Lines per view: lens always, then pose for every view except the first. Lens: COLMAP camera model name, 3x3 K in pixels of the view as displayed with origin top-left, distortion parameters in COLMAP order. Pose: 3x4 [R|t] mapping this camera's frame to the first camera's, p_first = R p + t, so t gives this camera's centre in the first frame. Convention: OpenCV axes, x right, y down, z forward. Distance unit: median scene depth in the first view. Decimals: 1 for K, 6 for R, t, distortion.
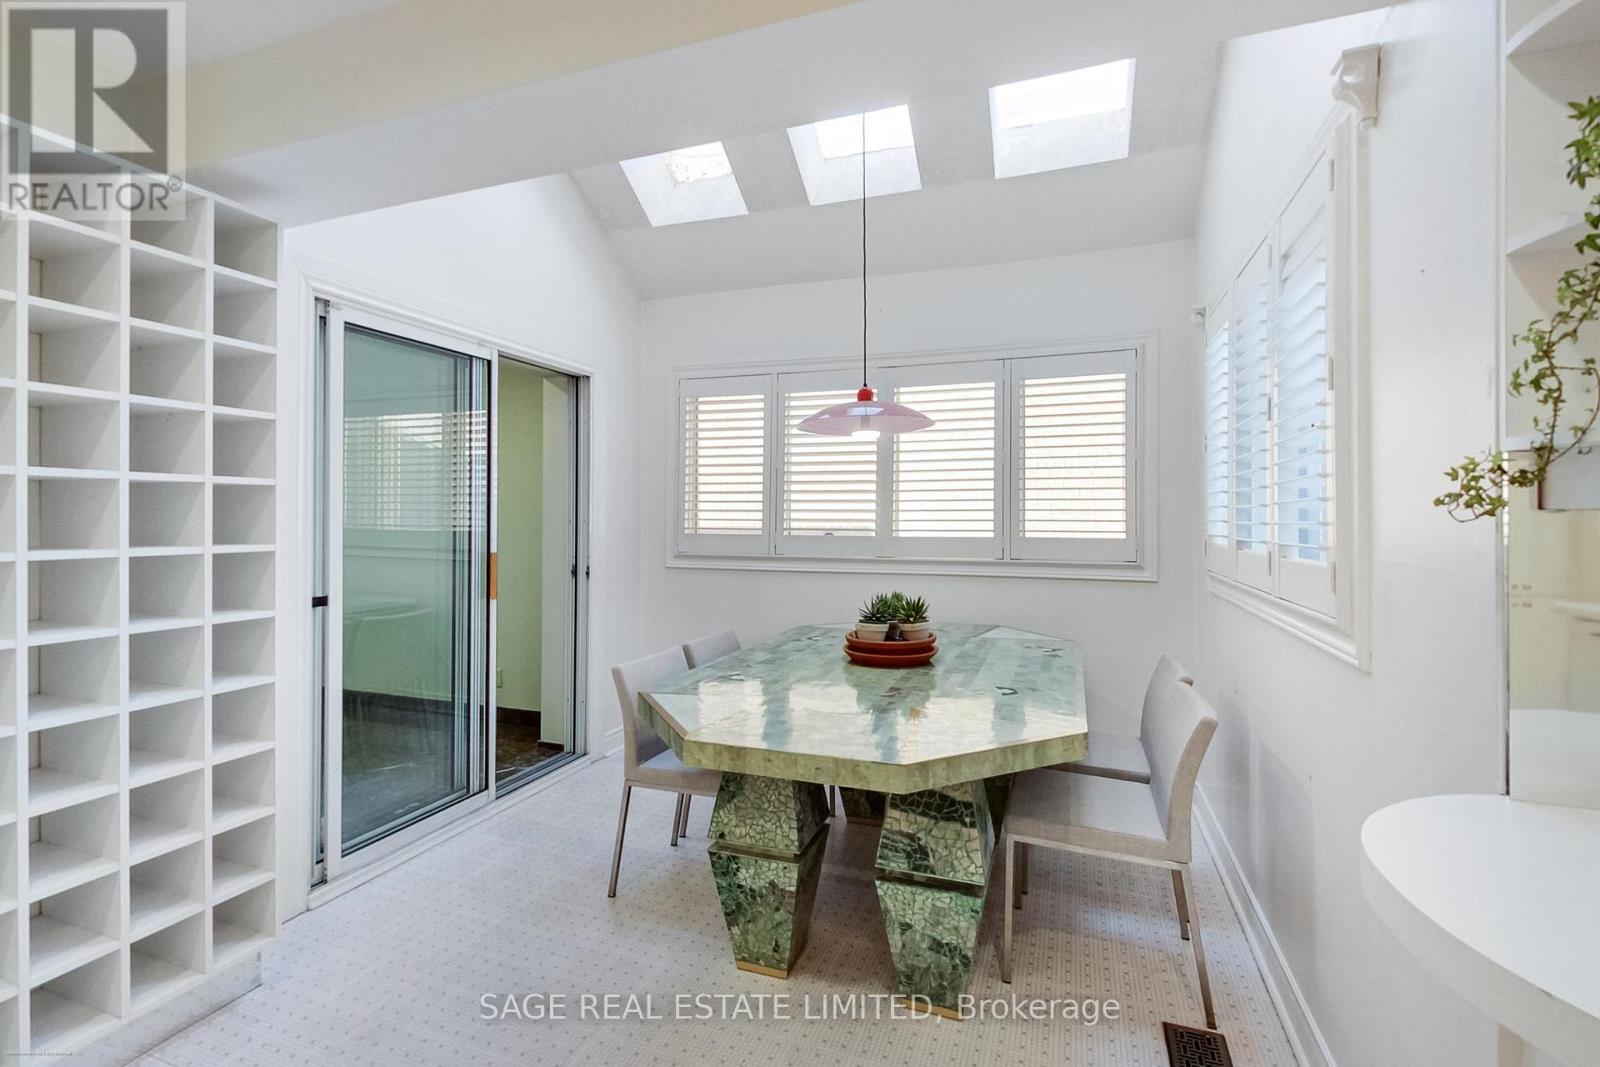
lens RADIAL K [[717.4, 0, 793.7], [0, 717.4, 514.7], [0, 0, 1]] dist [0.000892, 0.000041]
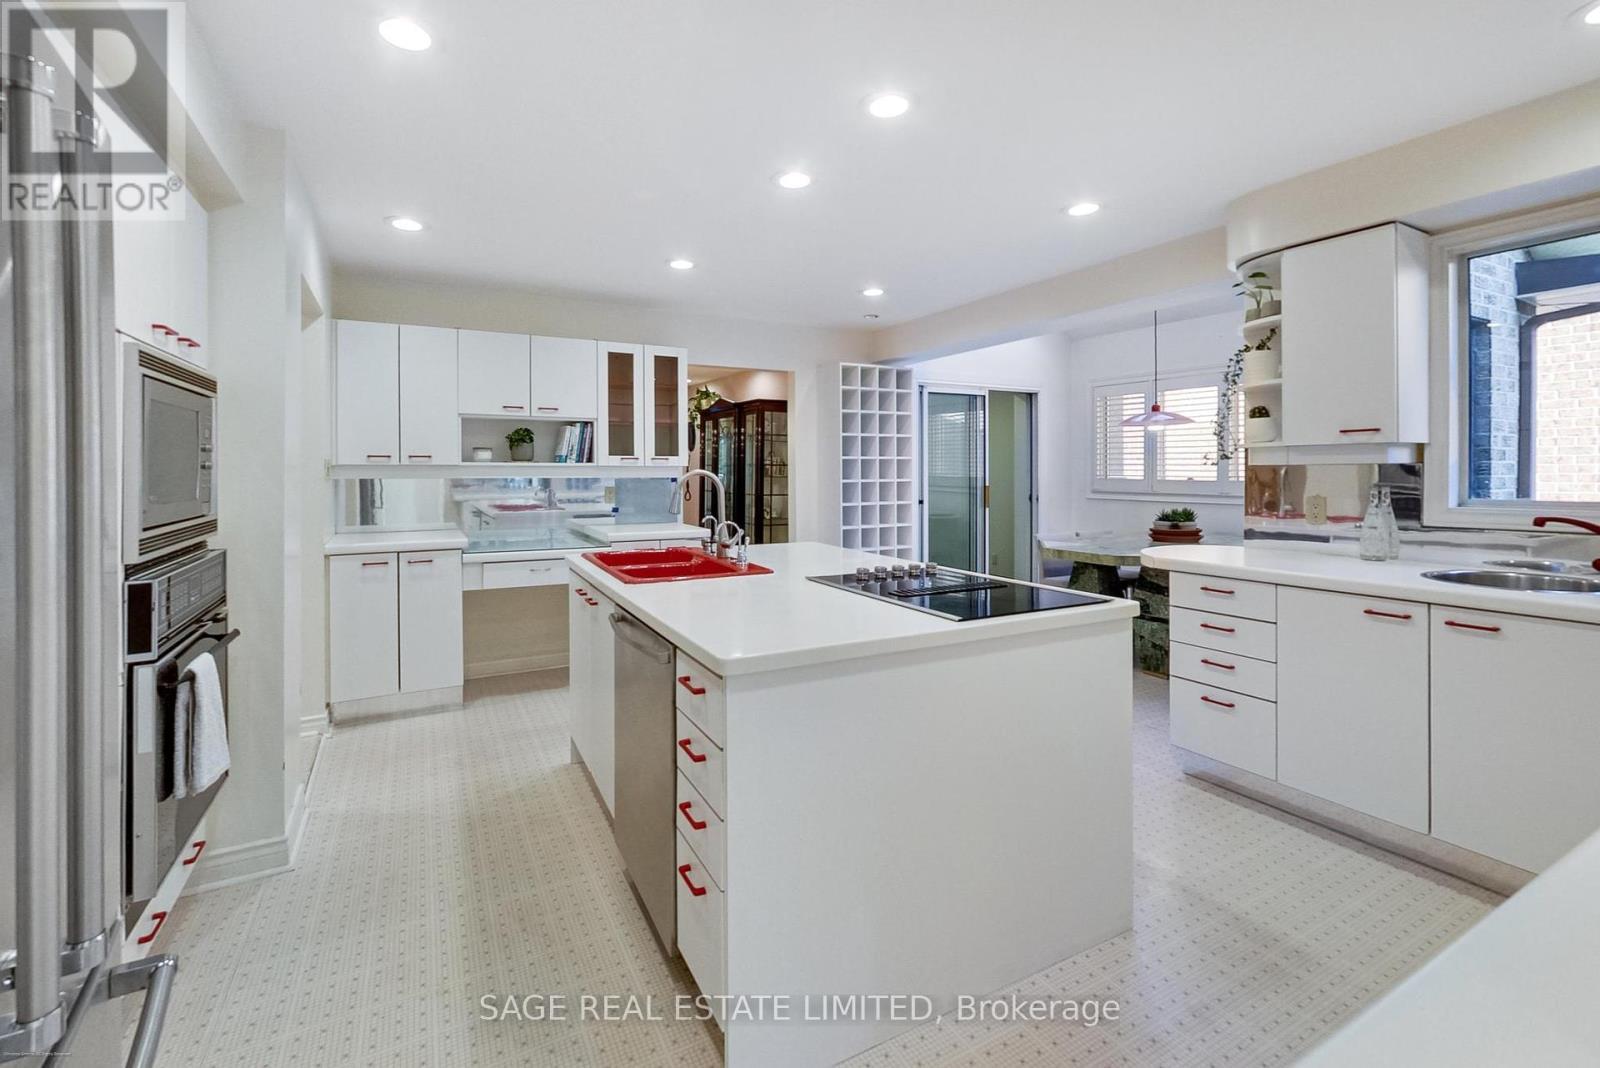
lens RADIAL K [[700.5, 0, 794.5], [0, 700.5, 467.6], [0, 0, 1]] dist [-0.001026, -0.000103]
pose [[0.768017, -0.005964, -0.640401, 0.581543], [0.007260, 0.999973, -0.000605, -0.005138], [0.640388, -0.004184, 0.768040, -1.179063]]
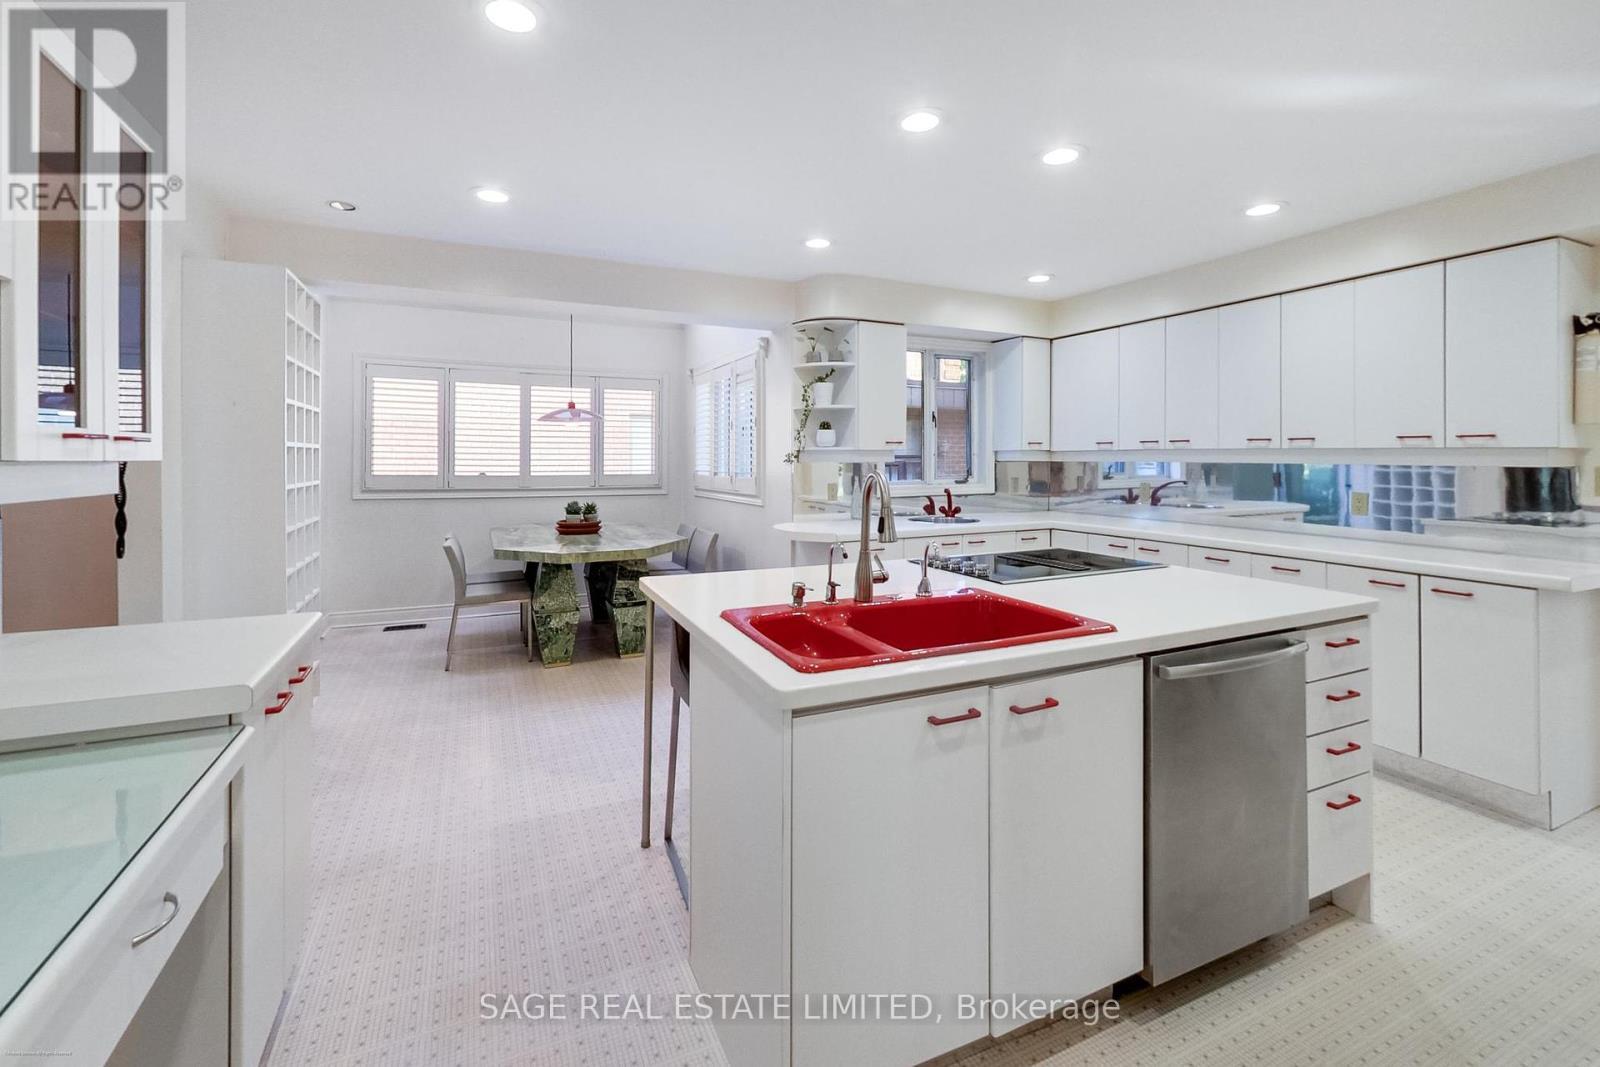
lens RADIAL K [[700.5, 0, 794.5], [0, 700.5, 467.1], [0, 0, 1]] dist [-0.001026, -0.000103]
pose [[0.694428, -0.003289, 0.719555, -0.909597], [-0.004715, 0.999947, 0.009122, -0.007448], [-0.719547, -0.009727, 0.694376, -0.867202]]
